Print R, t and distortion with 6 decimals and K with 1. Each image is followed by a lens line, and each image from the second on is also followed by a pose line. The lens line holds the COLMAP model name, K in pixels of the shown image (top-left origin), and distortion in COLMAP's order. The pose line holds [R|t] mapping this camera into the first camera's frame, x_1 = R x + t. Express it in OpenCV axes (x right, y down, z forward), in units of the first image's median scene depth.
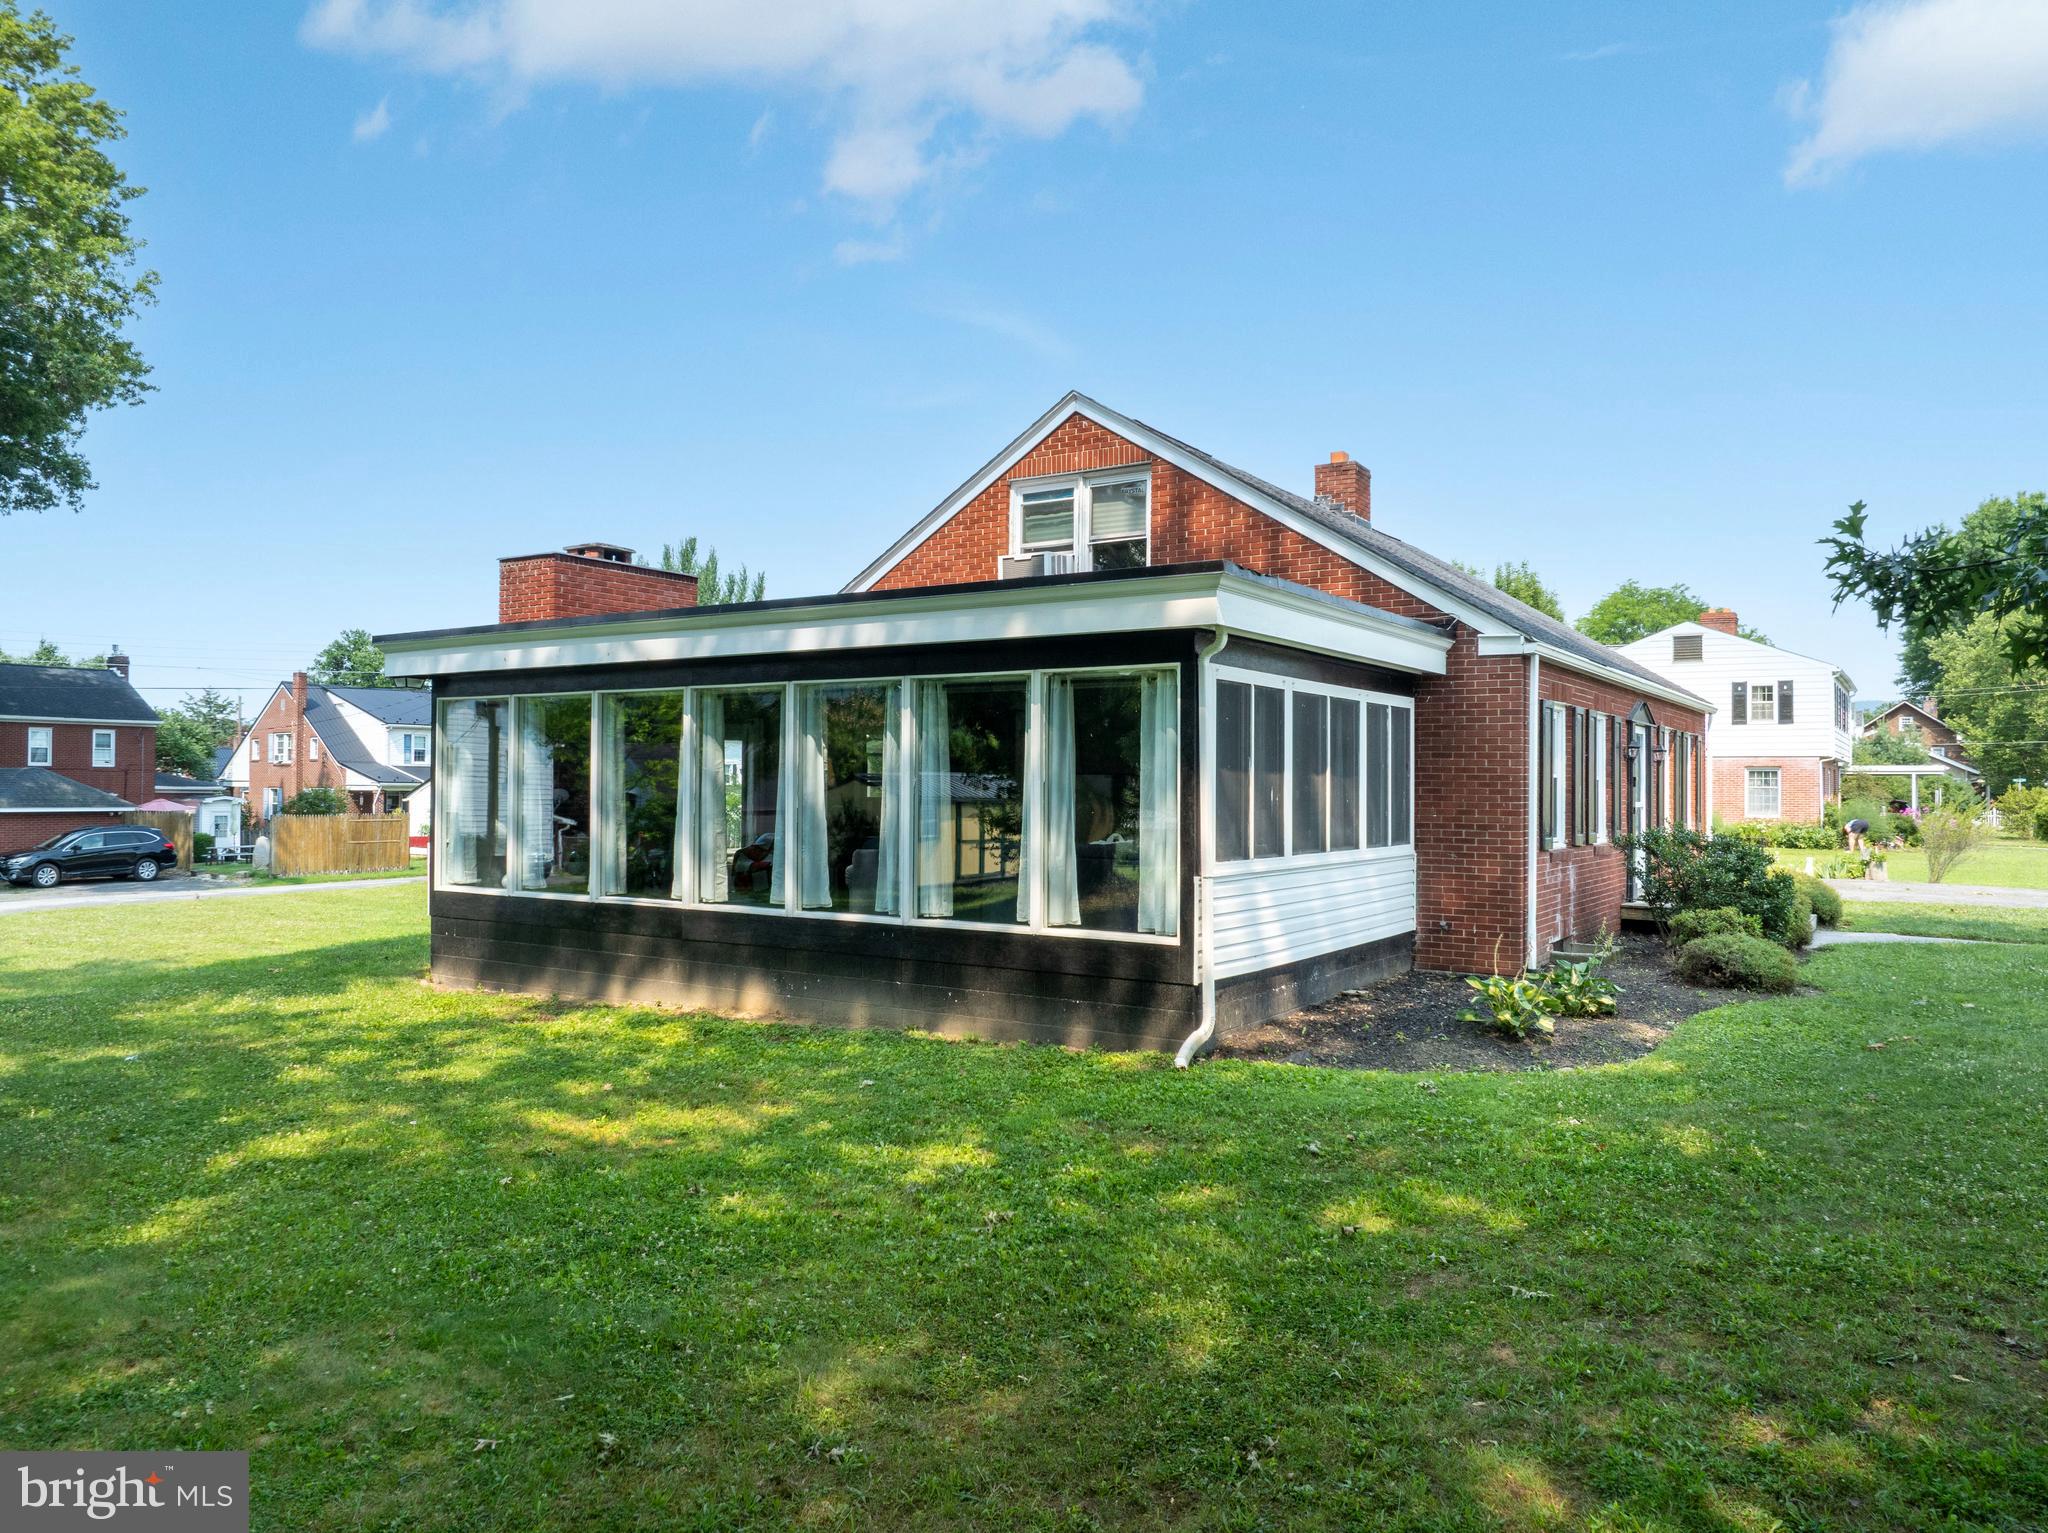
lens RADIAL K [[1445.6, 0, 1024.0], [0, 1445.6, 766.5], [0, 0, 1]] dist [-0.039427, 0.001696]
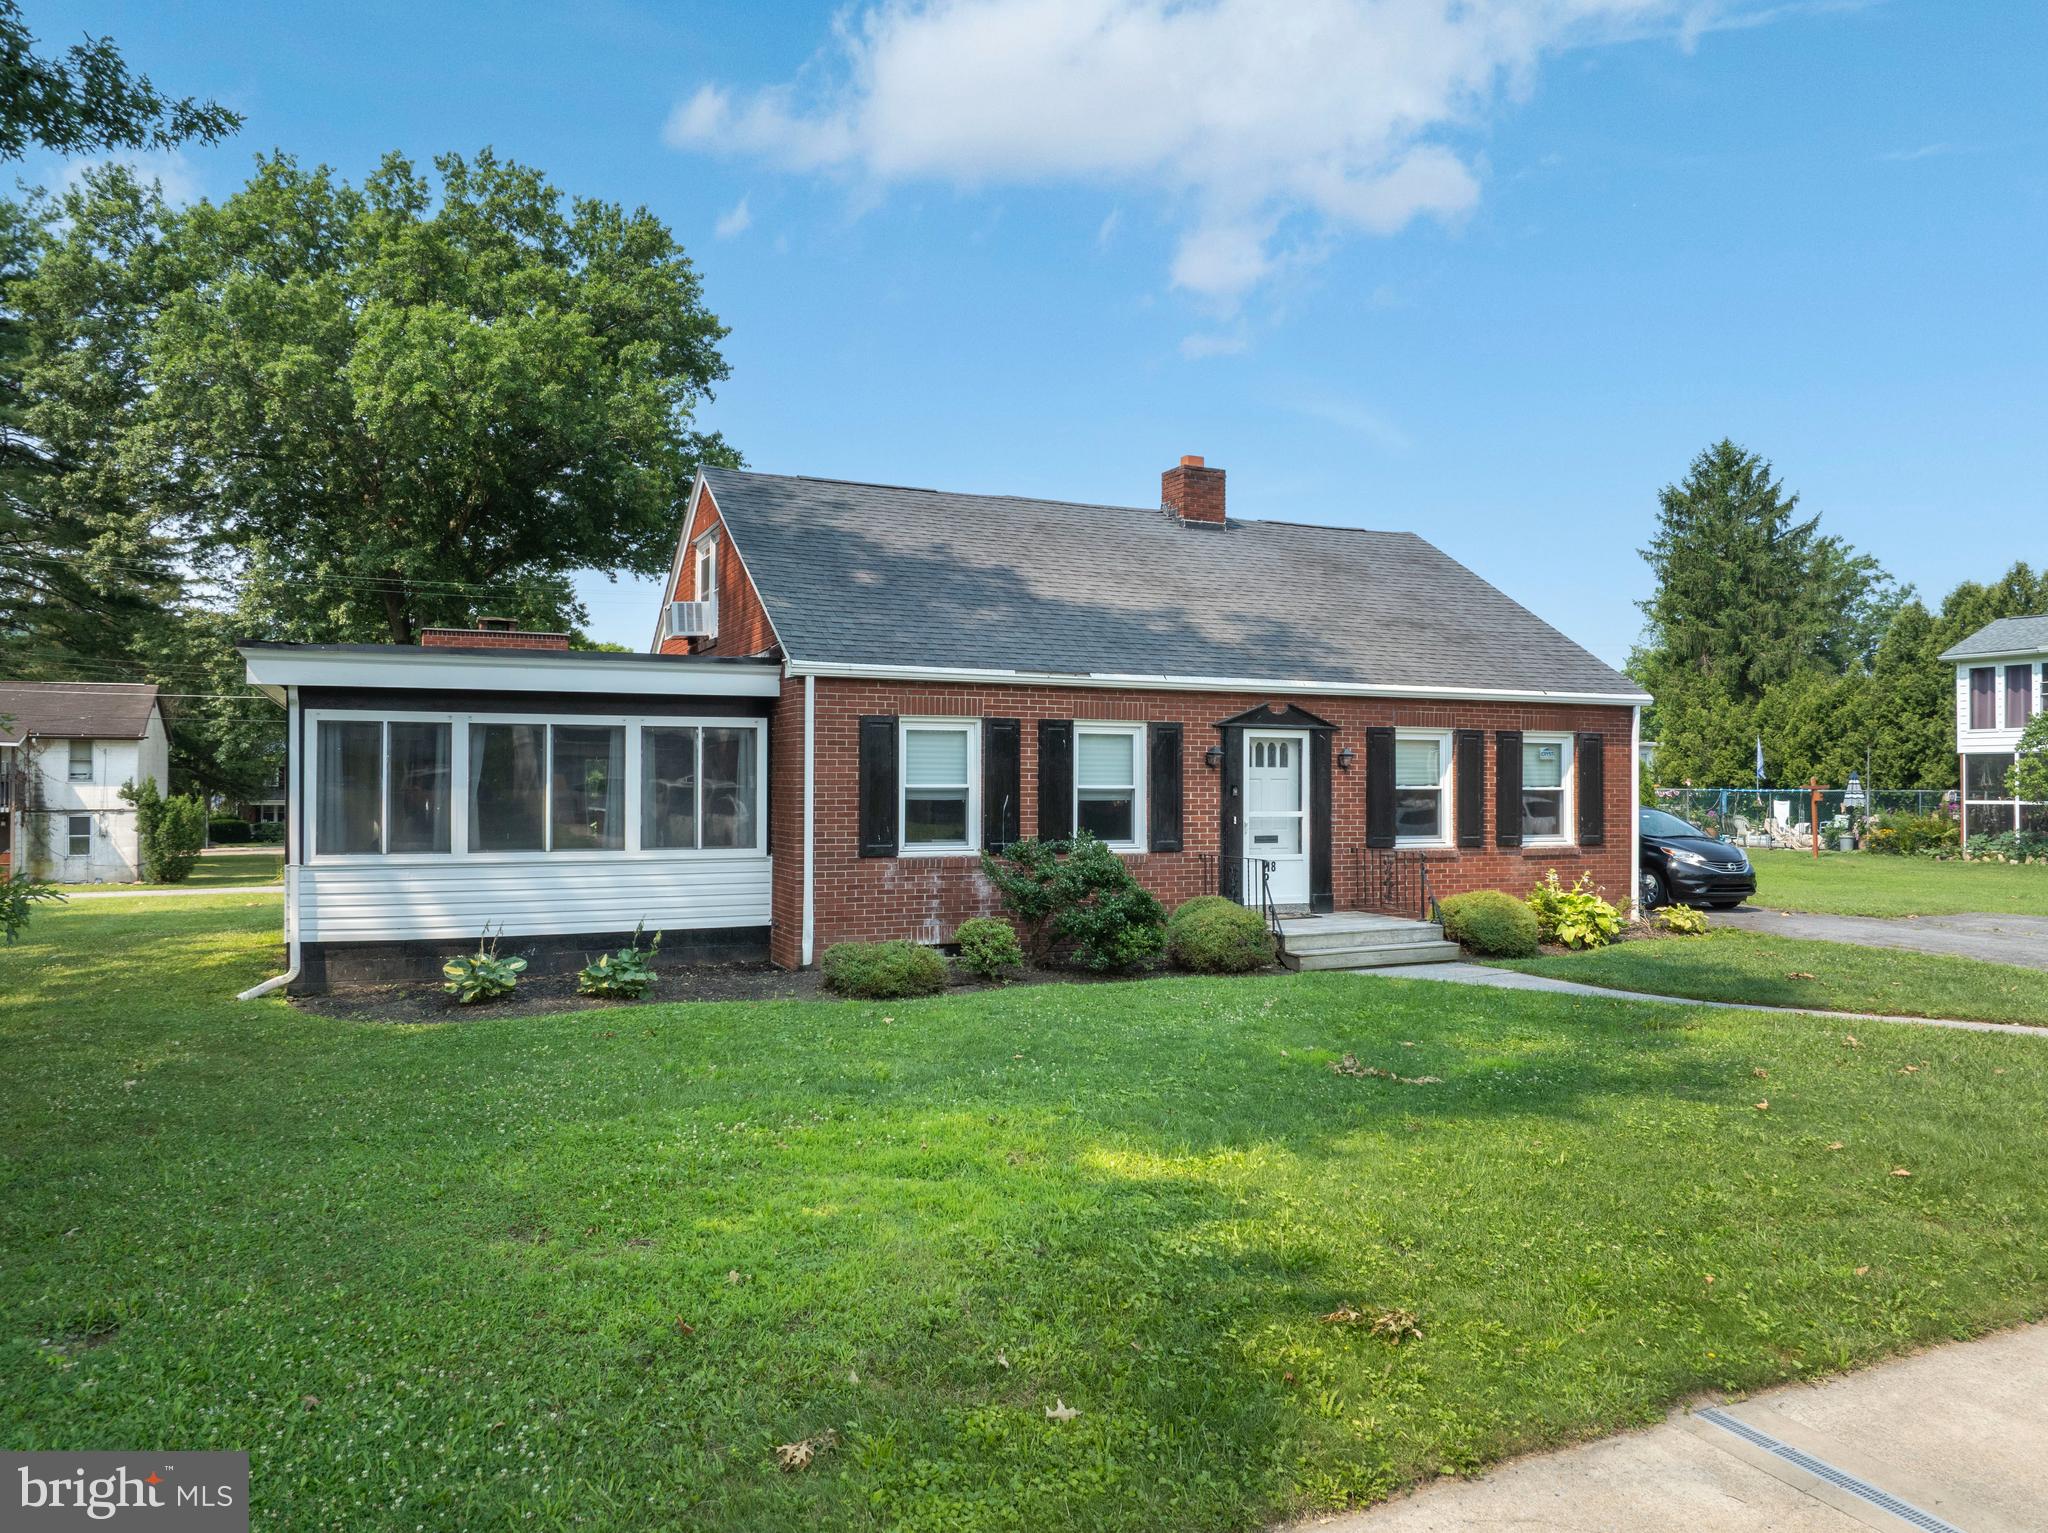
lens RADIAL K [[1445.6, 0, 1024.0], [0, 1445.6, 766.5], [0, 0, 1]] dist [-0.039427, 0.001696]
pose [[0.835061, -0.010432, -0.550058, 1.053041], [0.009178, 0.999945, -0.005030, -0.002609], [0.550081, -0.000848, 0.835111, 0.178310]]
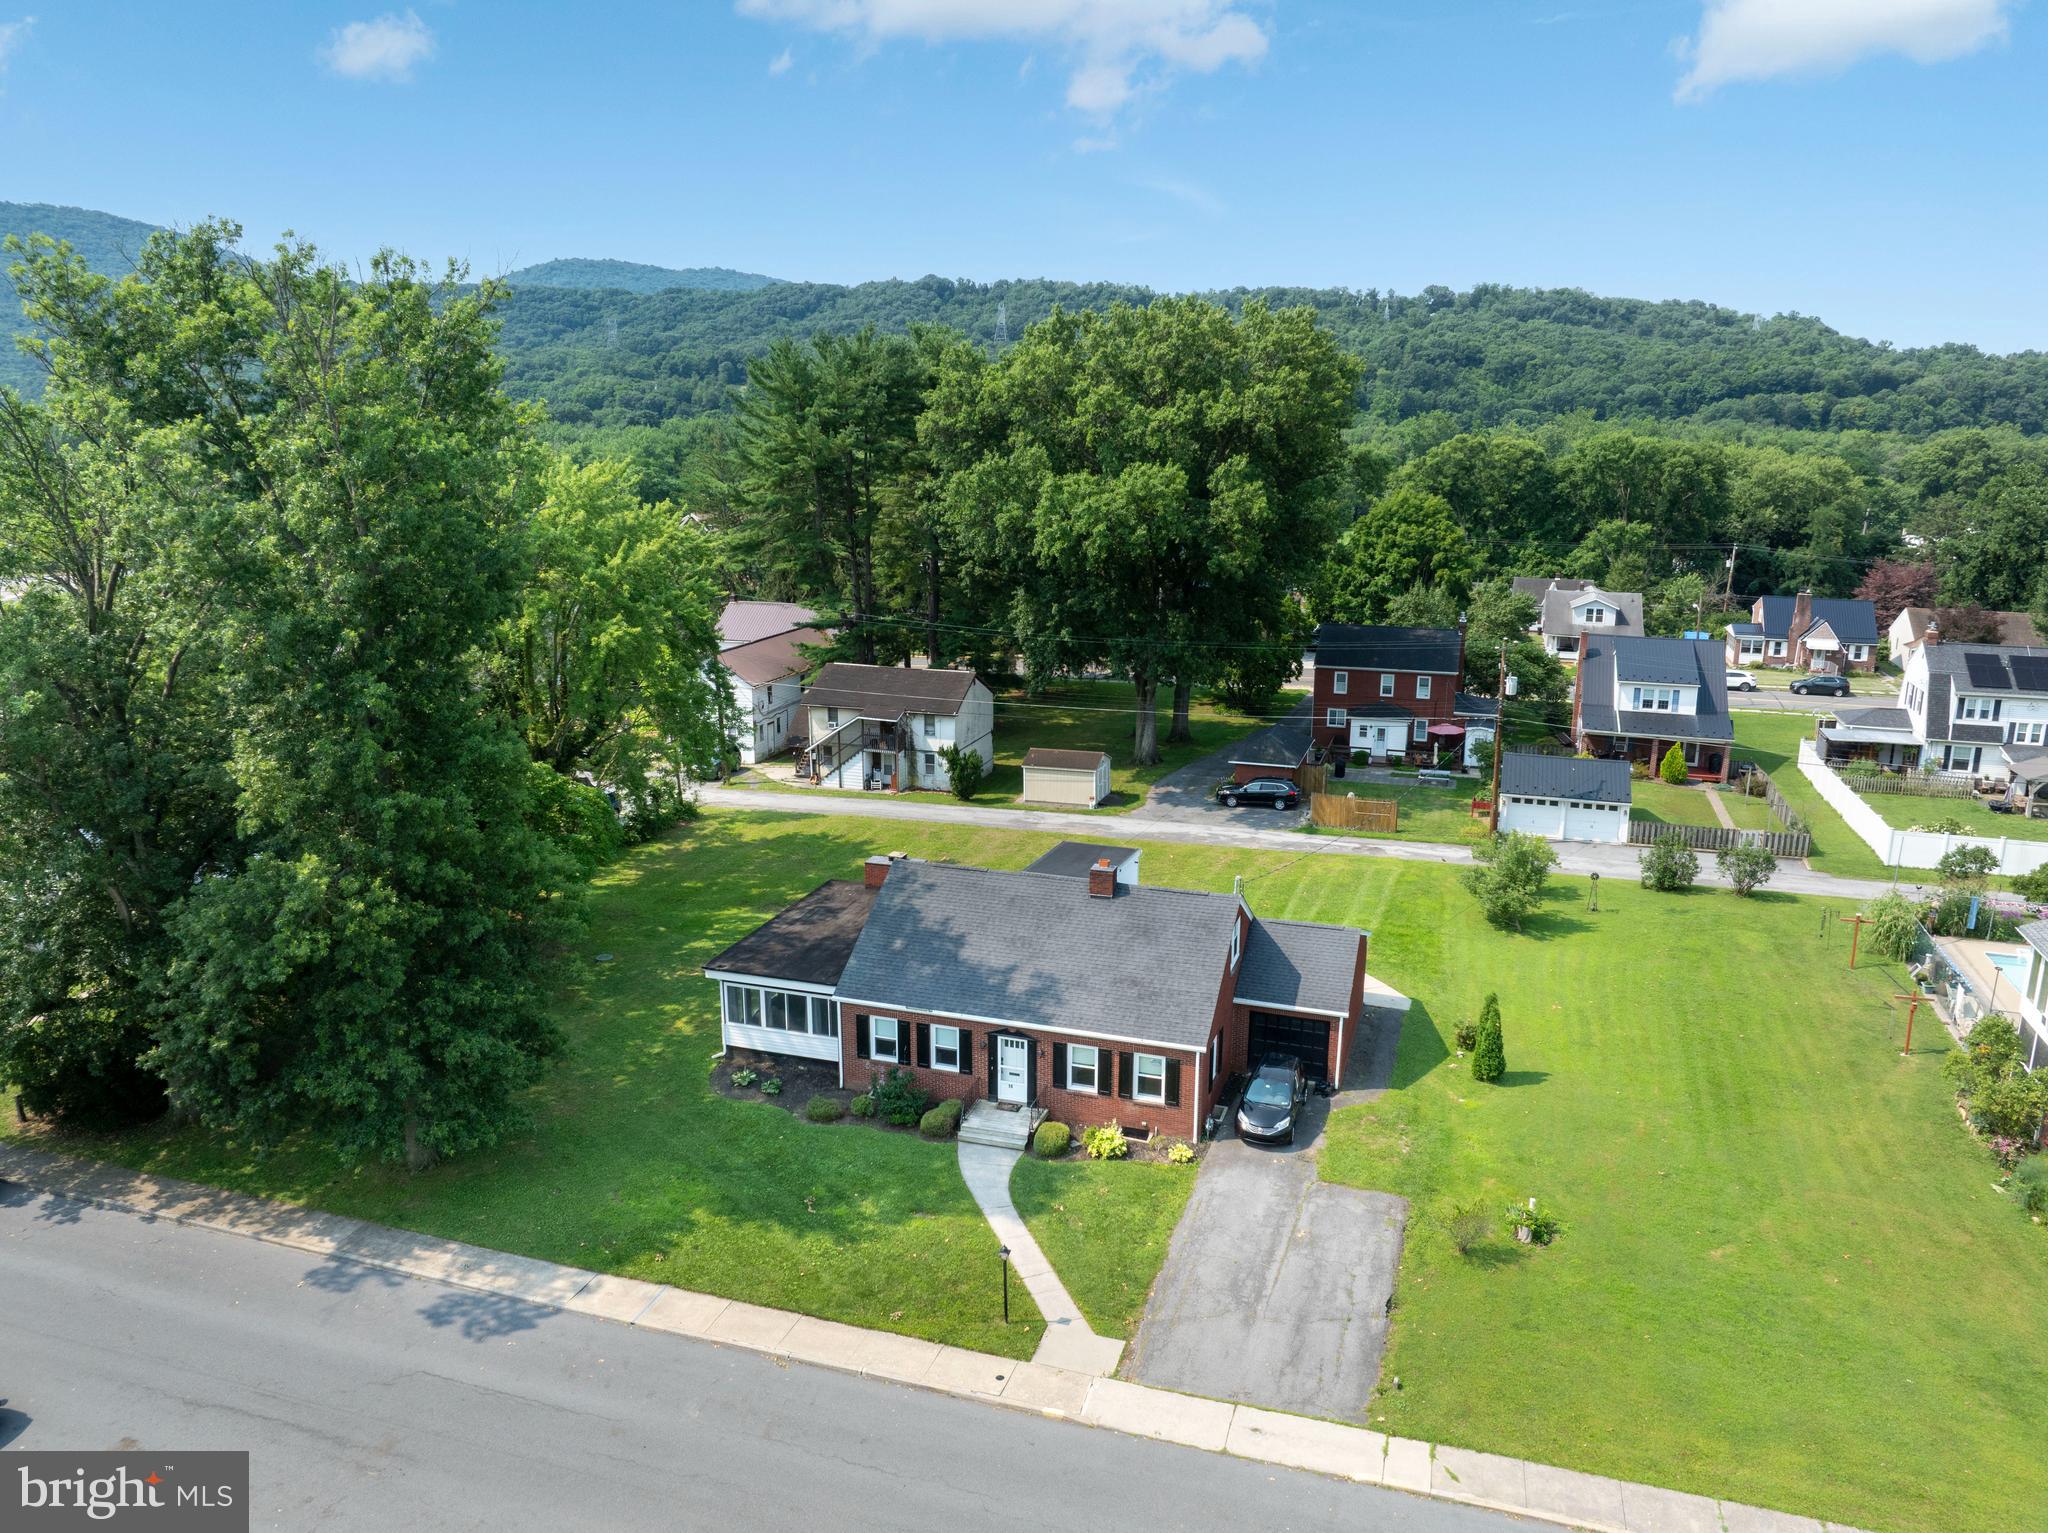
lens RADIAL K [[1445.6, 0, 1024.0], [0, 1445.6, 766.5], [0, 0, 1]] dist [-0.039427, 0.001696]
pose [[0.246313, 0.227782, -0.942043, 3.365766], [0.017327, 0.970800, 0.239265, -1.350989], [0.969036, -0.075257, 0.235173, 0.656270]]
